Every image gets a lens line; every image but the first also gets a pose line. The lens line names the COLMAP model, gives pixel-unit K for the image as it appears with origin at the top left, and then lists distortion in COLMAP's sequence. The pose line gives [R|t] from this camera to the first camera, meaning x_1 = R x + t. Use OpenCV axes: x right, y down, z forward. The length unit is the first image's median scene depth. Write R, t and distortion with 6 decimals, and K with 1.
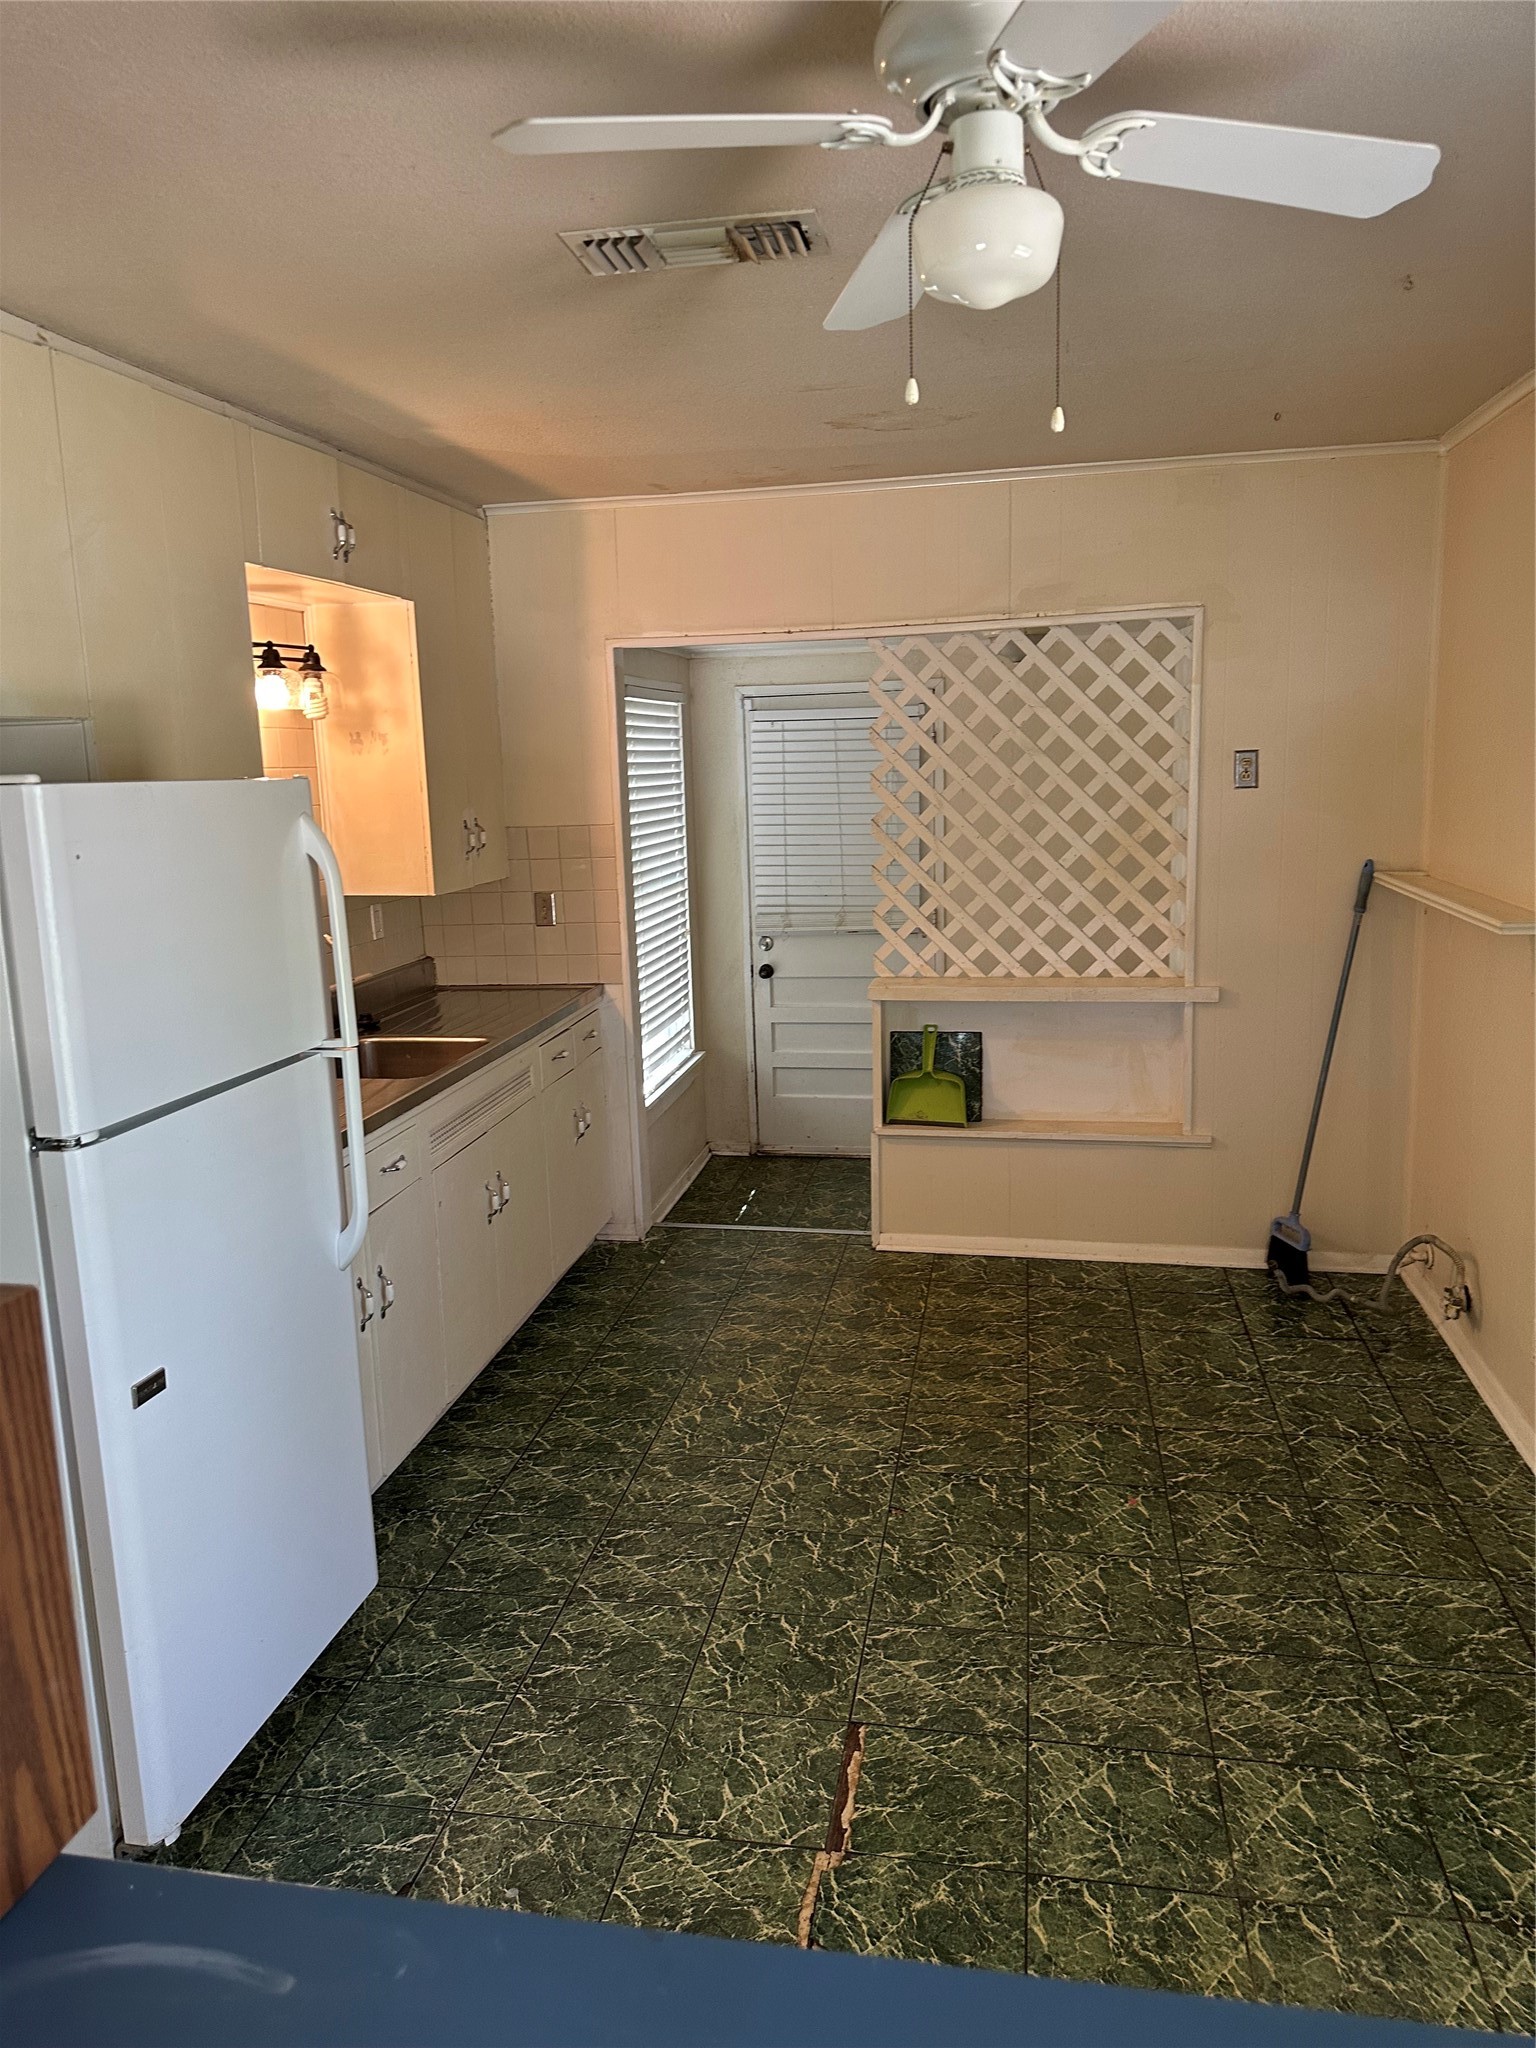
lens RADIAL K [[1459.3, 0, 751.5], [0, 1459.3, 1010.5], [0, 0, 1]] dist [0.043938, -0.050196]
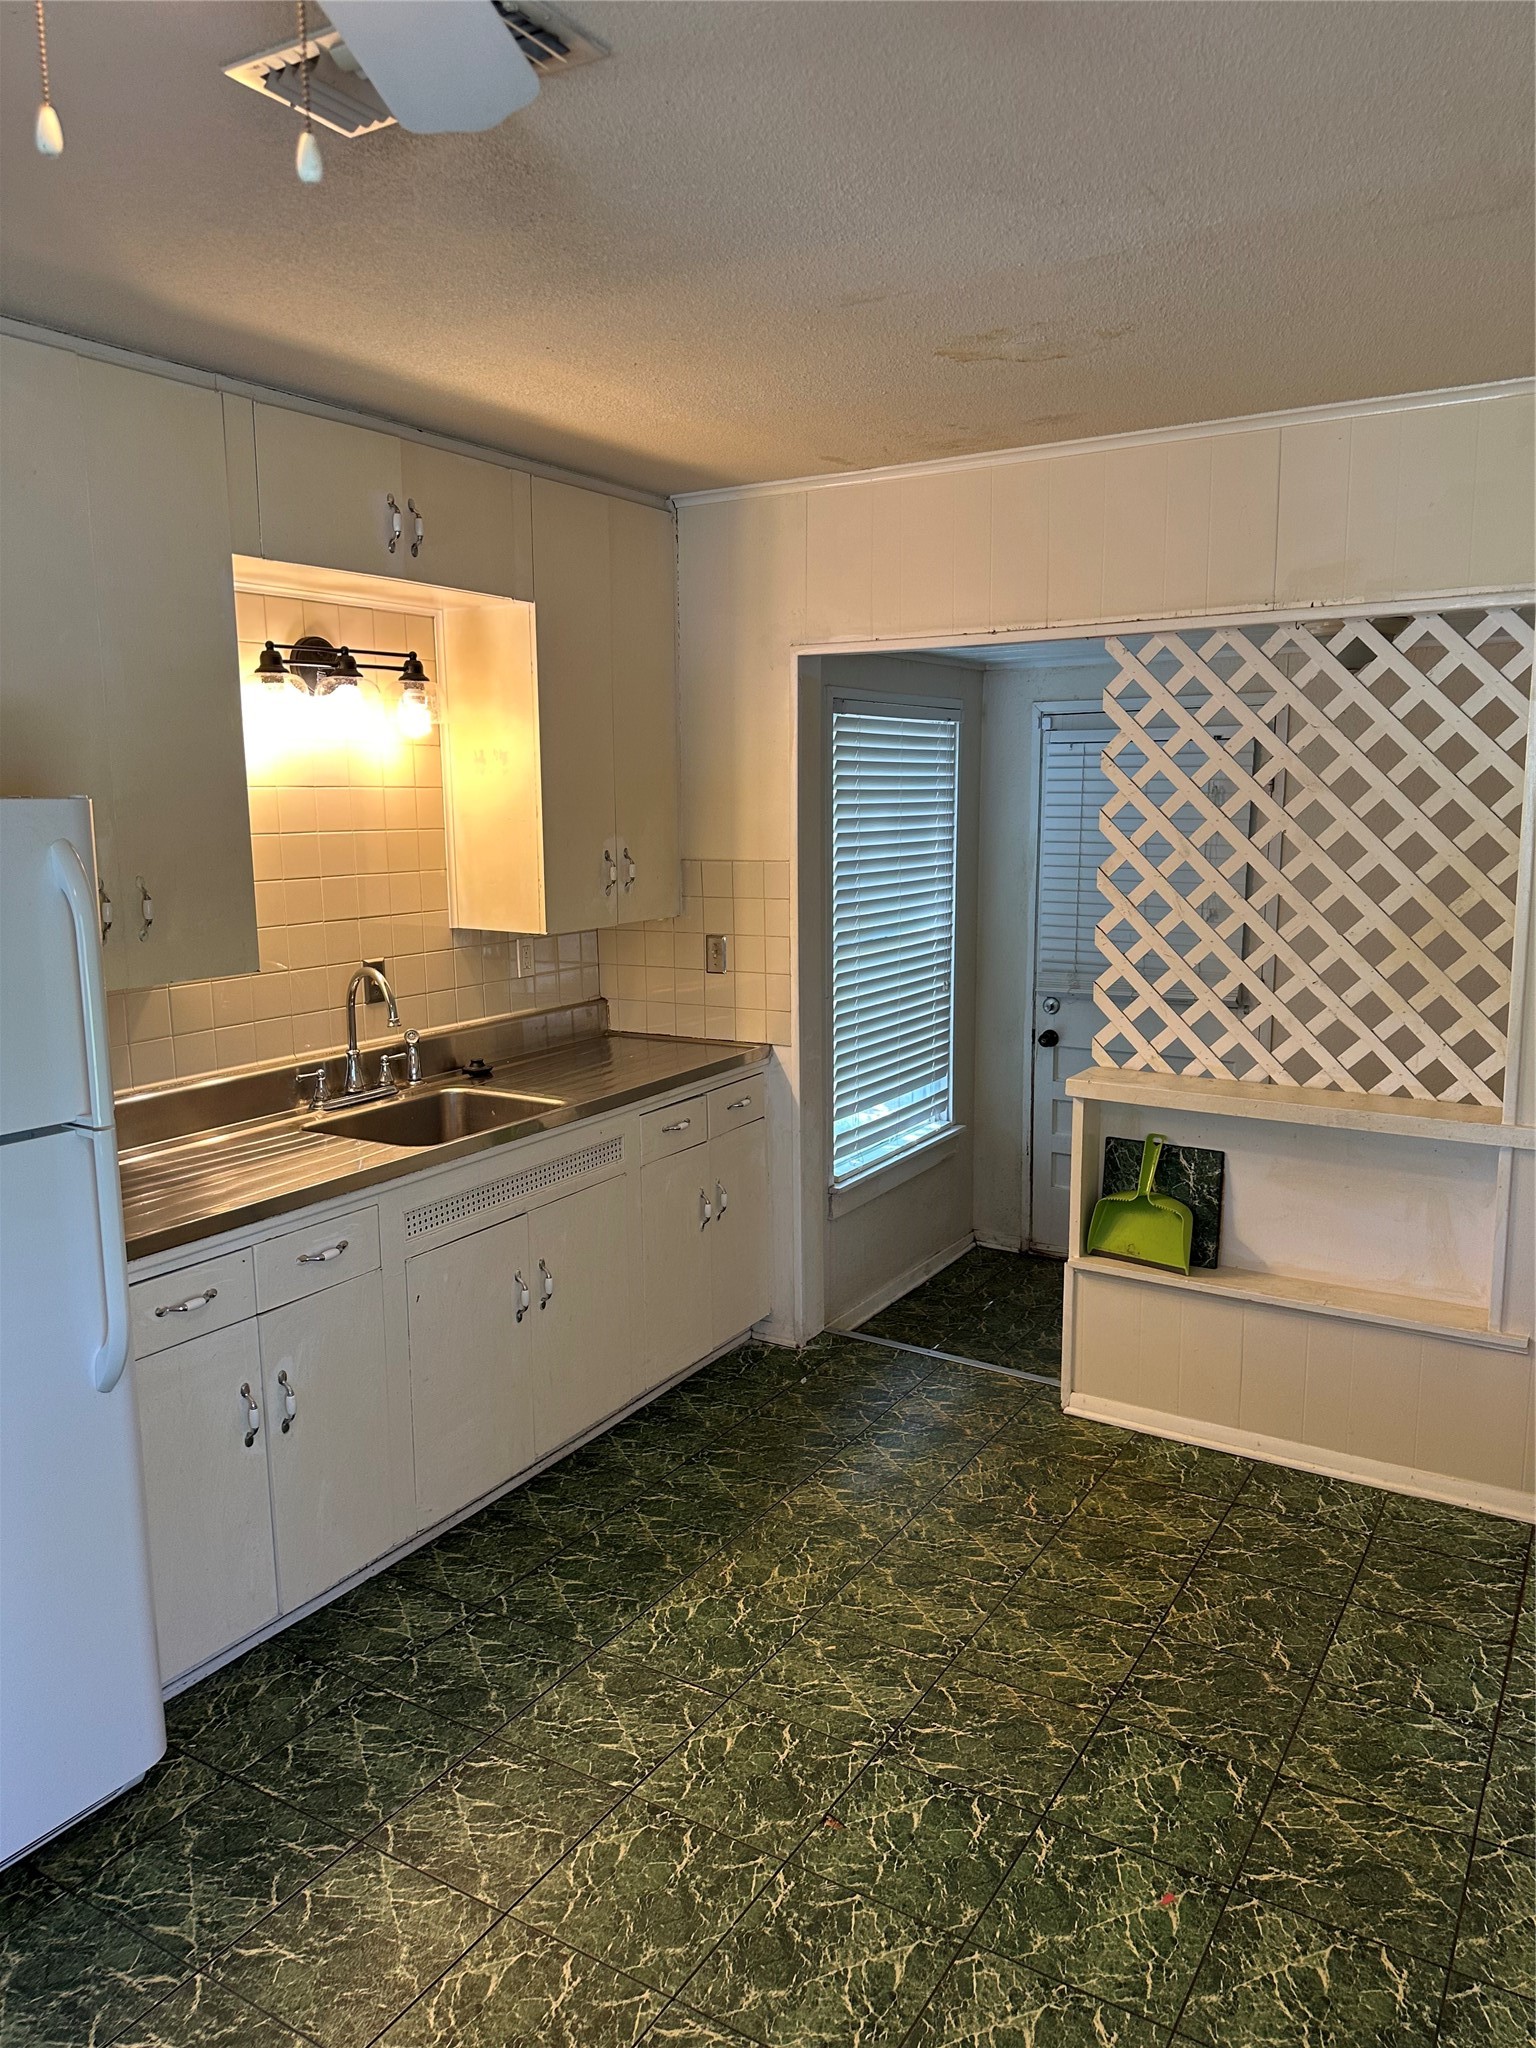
lens RADIAL K [[1459.3, 0, 761.5], [0, 1459.3, 1021.0], [0, 0, 1]] dist [0.043938, -0.050196]
pose [[0.934016, 0.080405, -0.348064, 0.196977], [-0.082343, 0.996561, 0.009247, -0.041302], [0.347611, 0.020023, 0.937425, 0.197775]]
